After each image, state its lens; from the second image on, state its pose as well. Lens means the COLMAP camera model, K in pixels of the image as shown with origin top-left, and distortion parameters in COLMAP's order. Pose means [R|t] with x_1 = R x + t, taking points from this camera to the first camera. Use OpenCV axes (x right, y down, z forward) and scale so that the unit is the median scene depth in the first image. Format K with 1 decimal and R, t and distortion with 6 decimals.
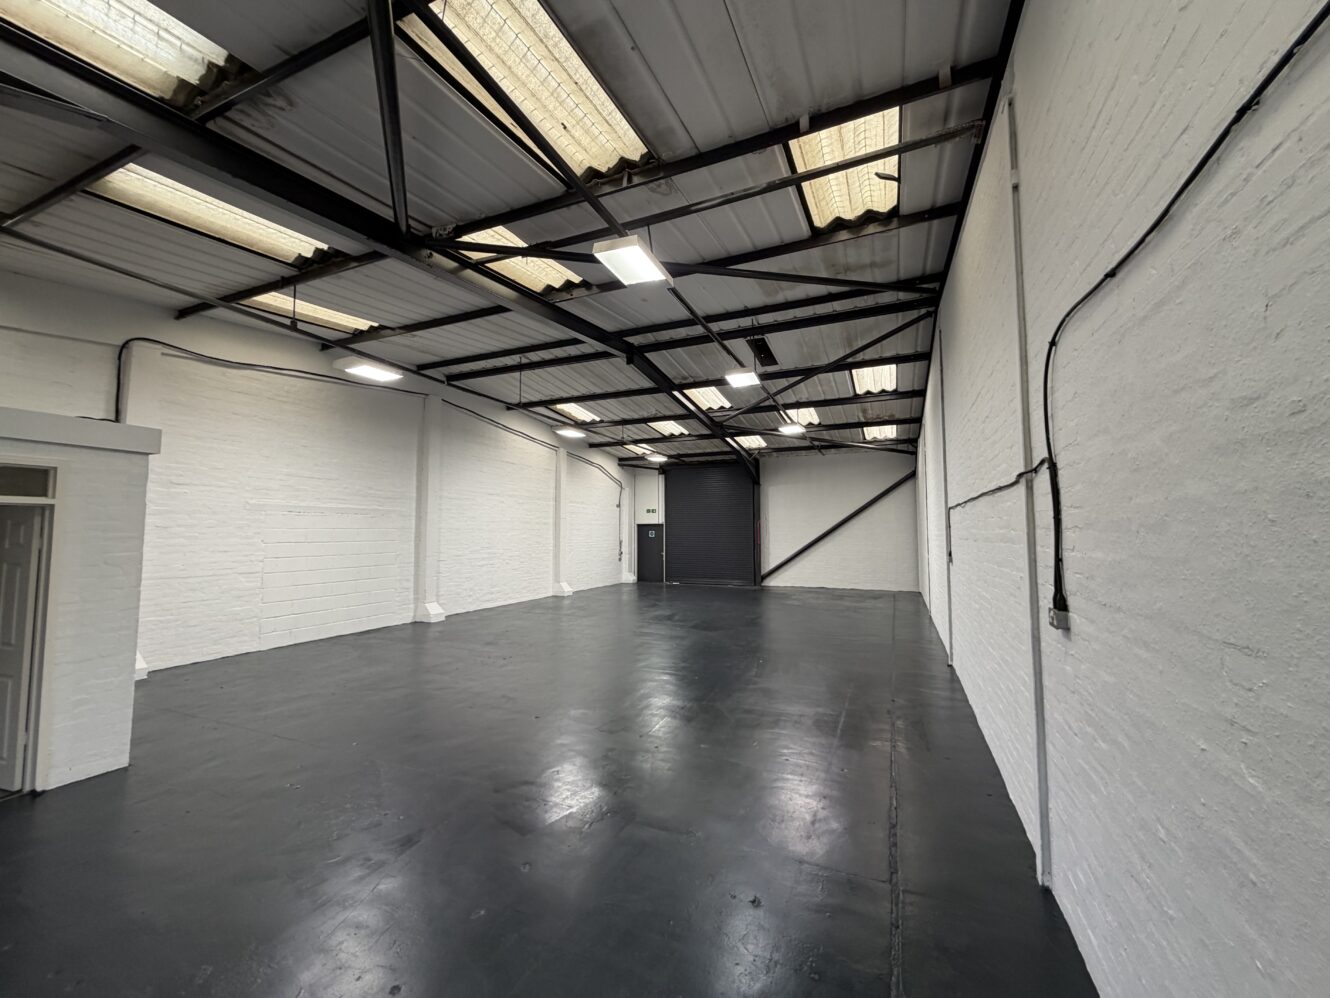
lens RADIAL K [[528.6, 0, 665.5], [0, 528.6, 499.3], [0, 0, 1]] dist [-0.001401, -0.000156]
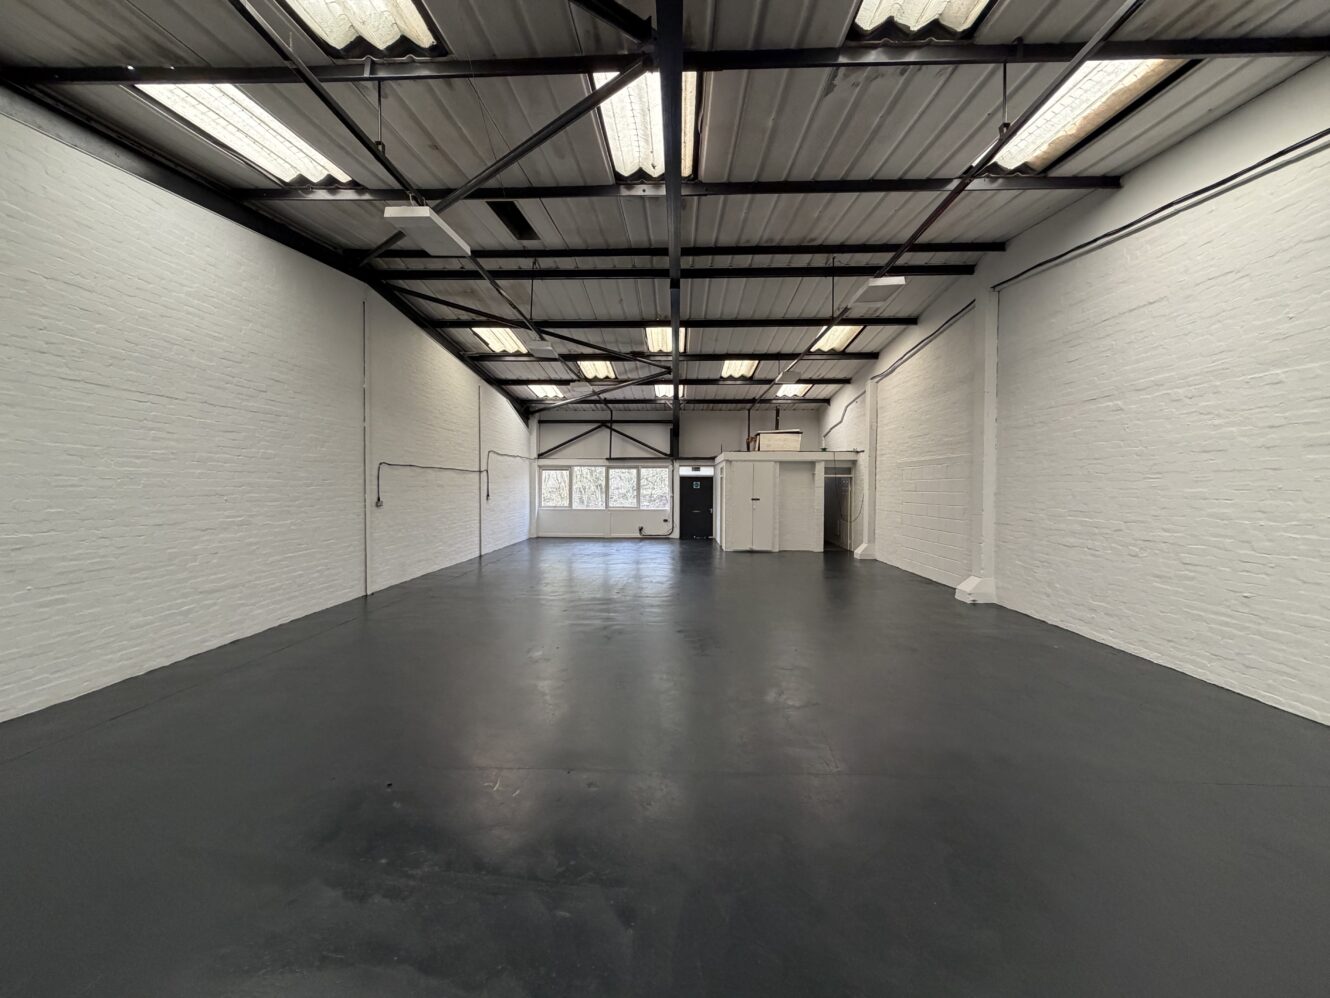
lens RADIAL K [[528.6, 0, 661.8], [0, 528.6, 497.8], [0, 0, 1]] dist [-0.001401, -0.000156]
pose [[-0.931619, 0.004885, -0.363403, 0.203750], [0.018941, 0.999203, -0.035125, 0.088867], [0.362942, -0.039607, -0.930969, 1.325284]]
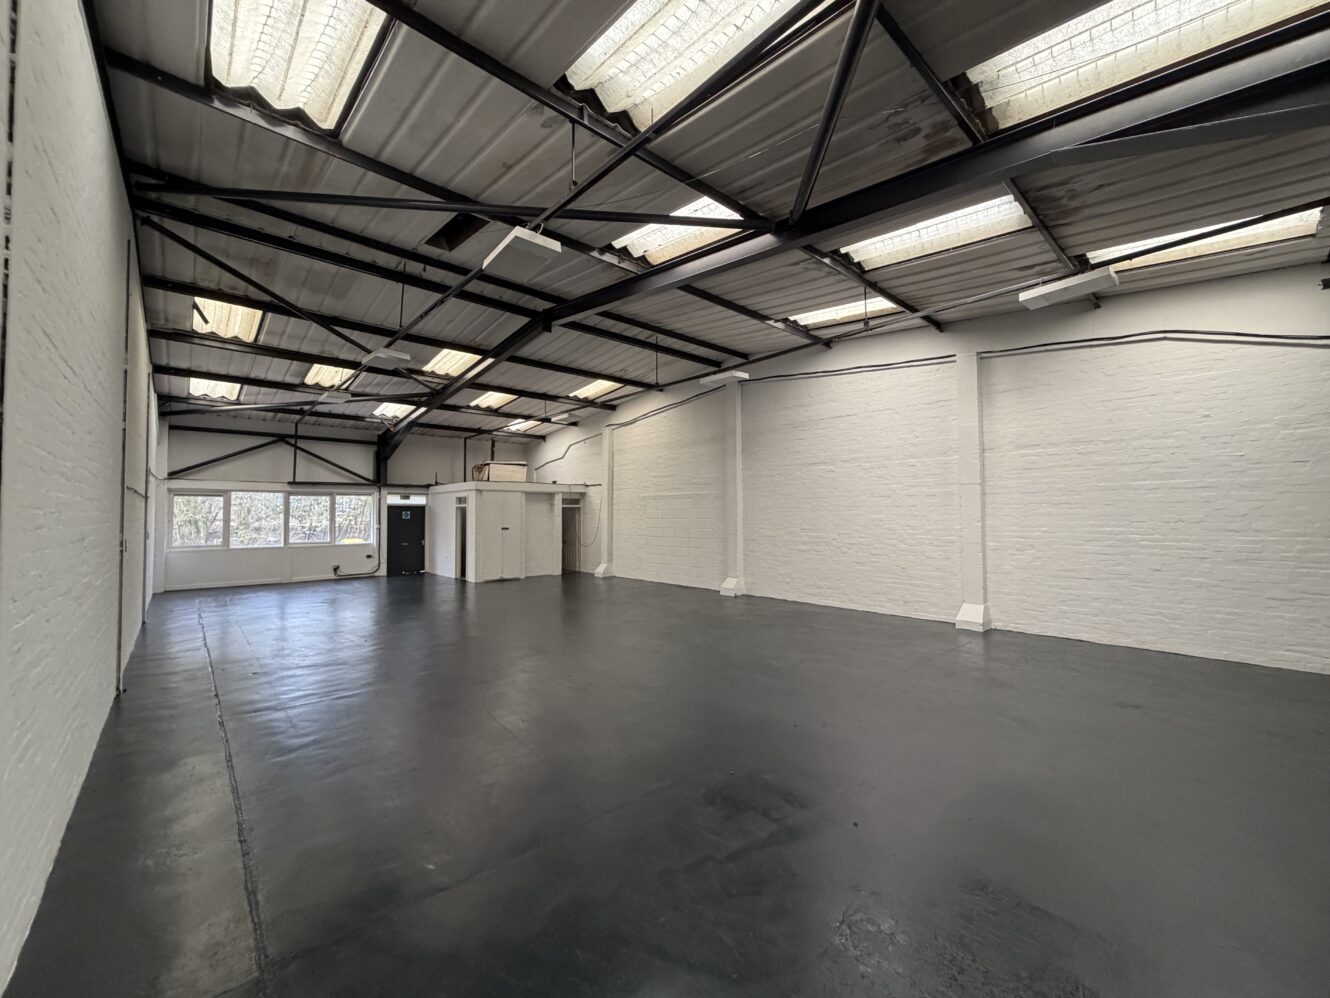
lens RADIAL K [[528.6, 0, 663.9], [0, 528.6, 499.5], [0, 0, 1]] dist [-0.001401, -0.000156]
pose [[-0.415798, -0.023374, -0.909157, 0.508116], [0.060247, 0.996766, -0.053179, 0.075280], [0.907459, -0.076886, -0.413045, 1.146256]]
